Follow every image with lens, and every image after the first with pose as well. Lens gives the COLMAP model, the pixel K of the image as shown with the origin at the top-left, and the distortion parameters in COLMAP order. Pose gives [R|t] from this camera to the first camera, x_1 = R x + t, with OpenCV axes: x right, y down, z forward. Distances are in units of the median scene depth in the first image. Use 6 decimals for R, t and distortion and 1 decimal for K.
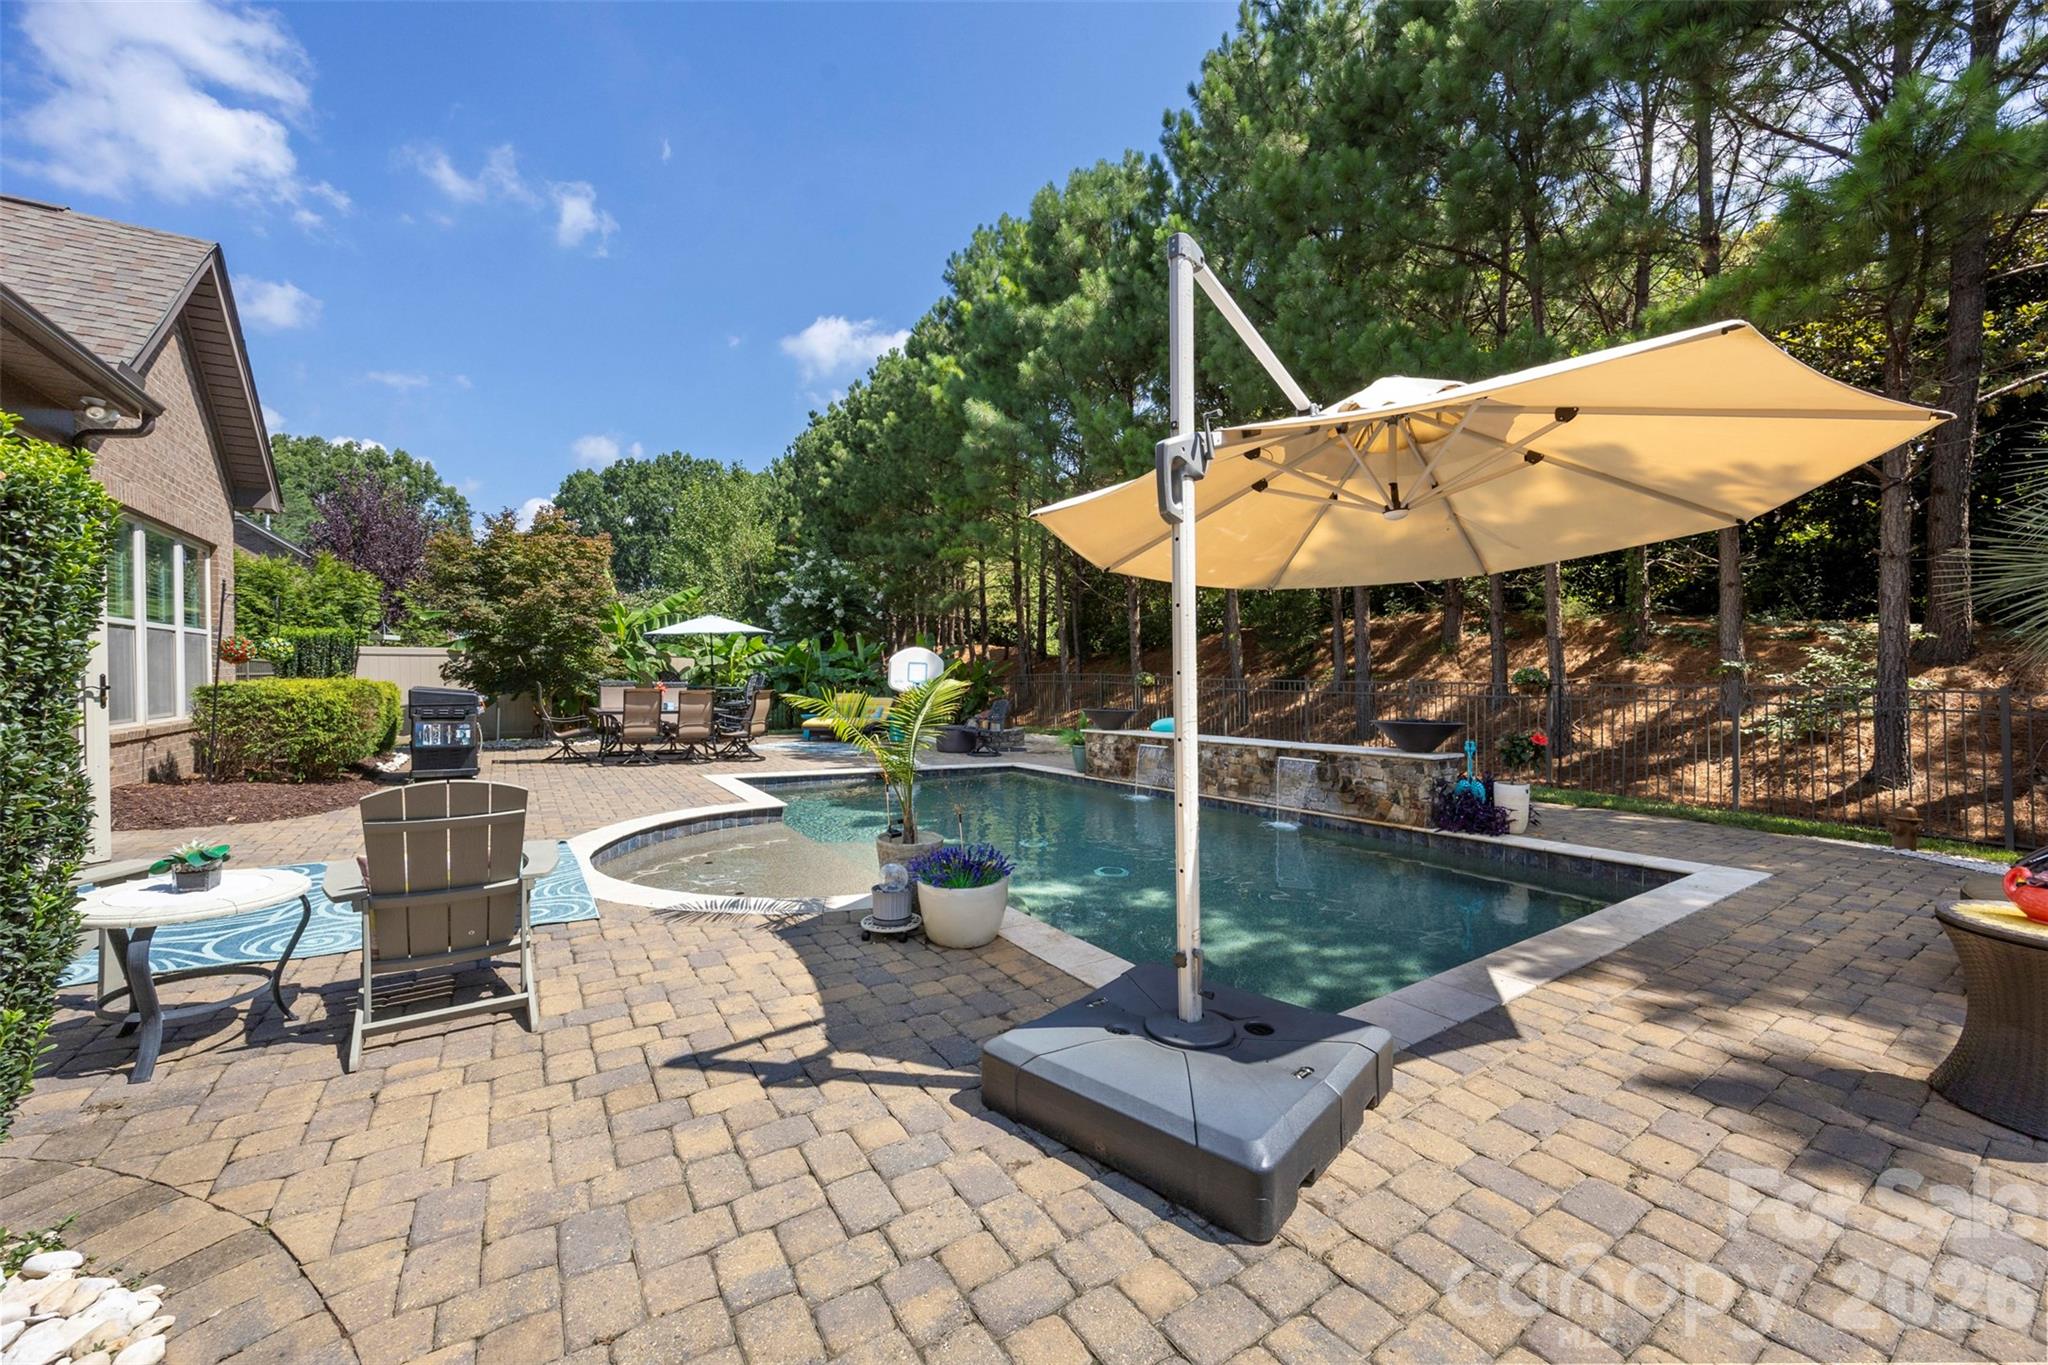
lens RADIAL K [[802.5, 0, 1020.7], [0, 802.5, 690.4], [0, 0, 1]] dist [0.003341, -0.000390]
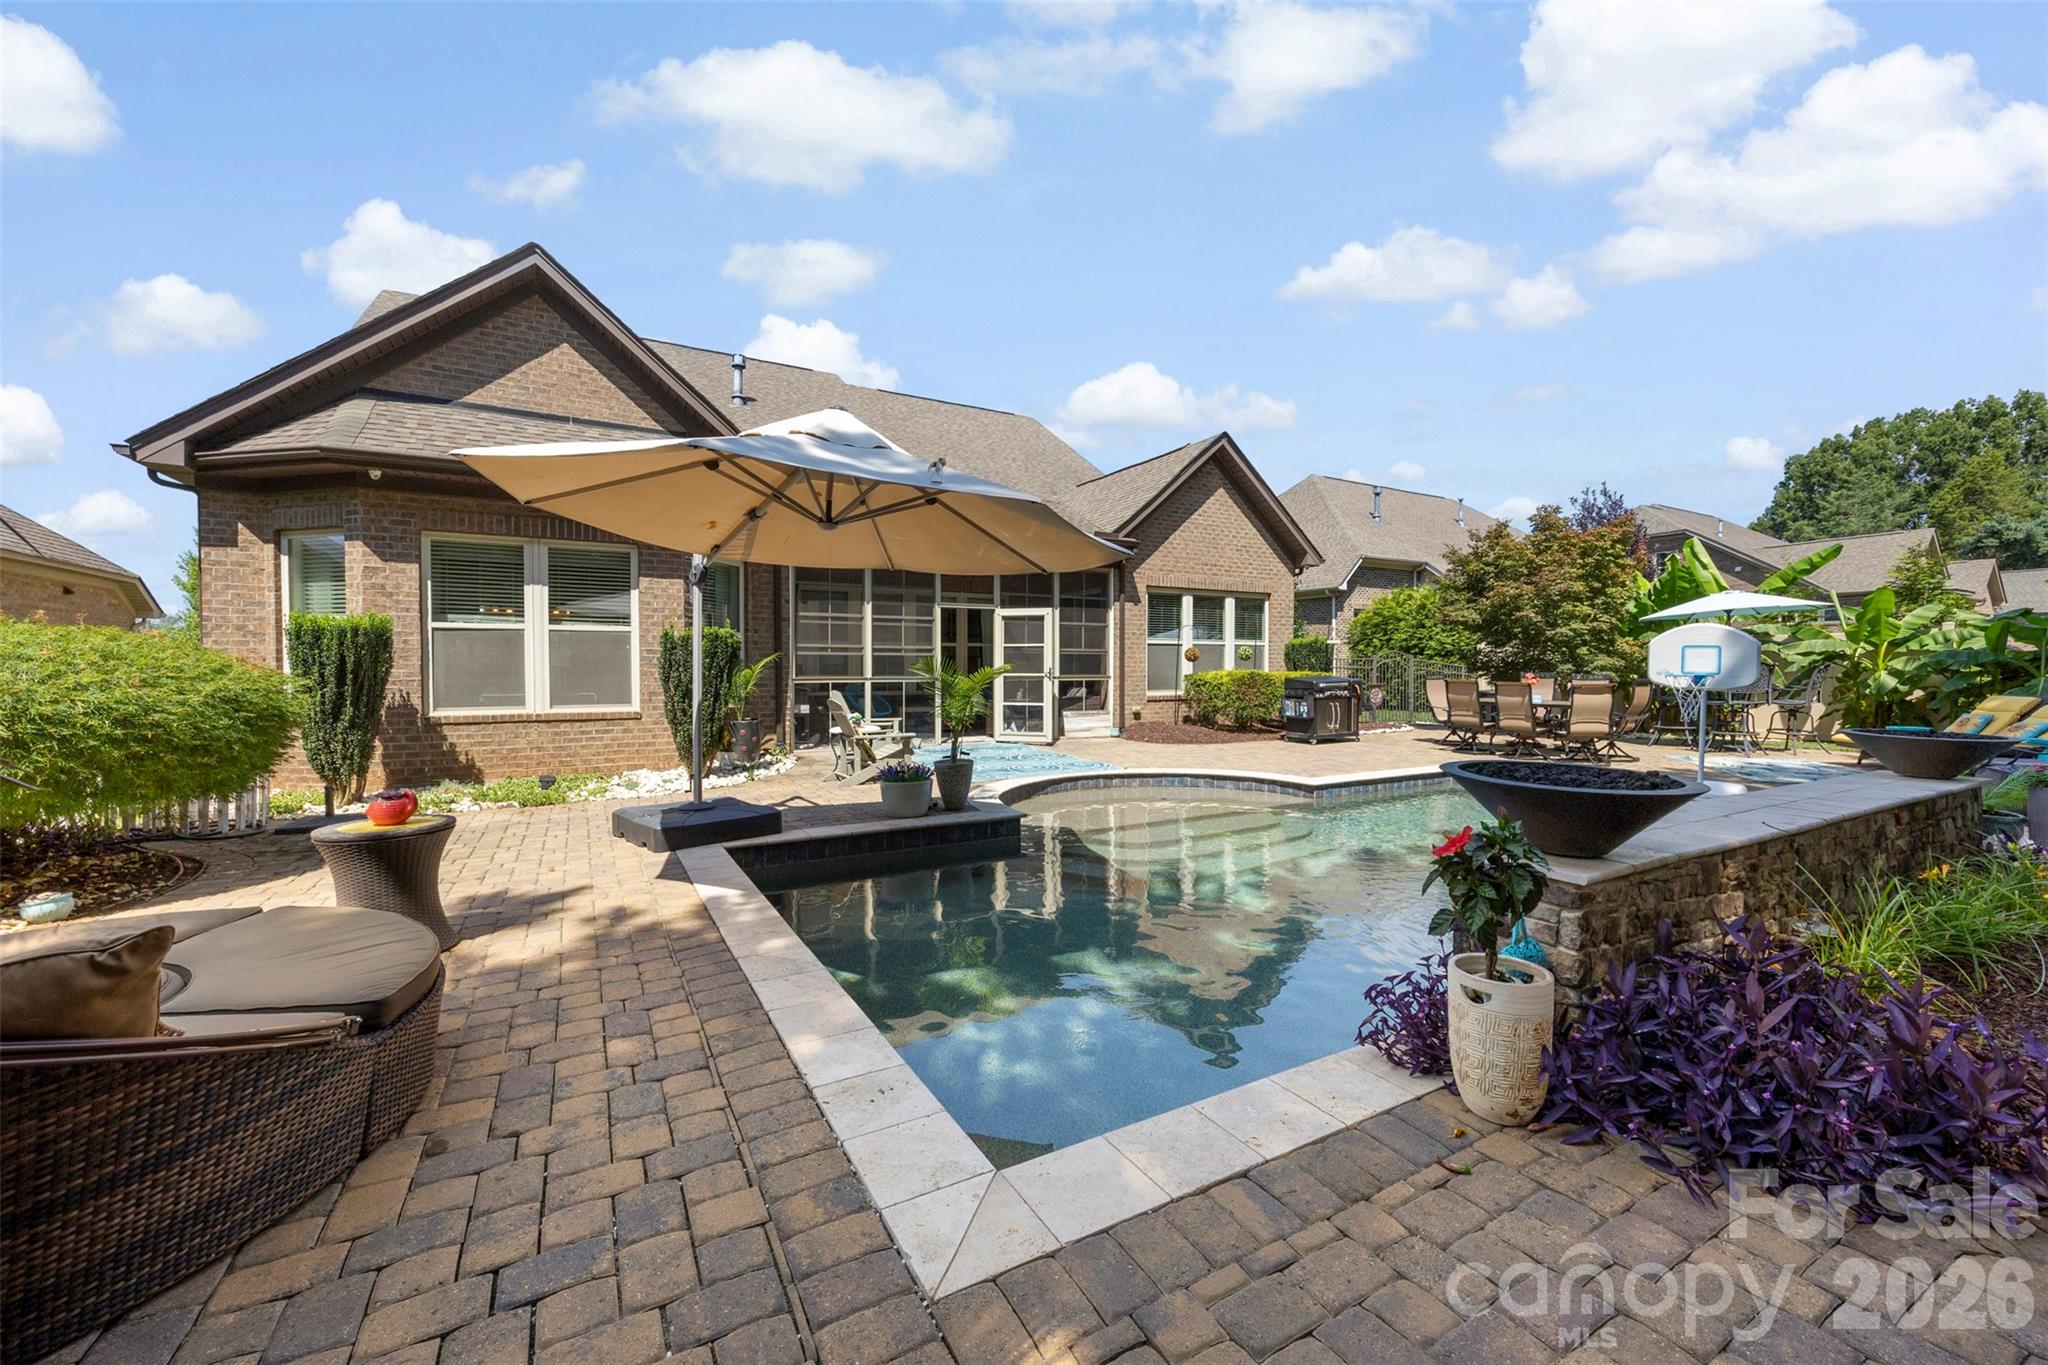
lens RADIAL K [[802.5, 0, 1022.8], [0, 802.5, 673.9], [0, 0, 1]] dist [0.003341, -0.000390]
pose [[-0.080114, 0.010164, -0.996734, 1.863585], [-0.027391, 0.999548, 0.012394, -0.021927], [0.996409, 0.028295, -0.079800, 1.587325]]
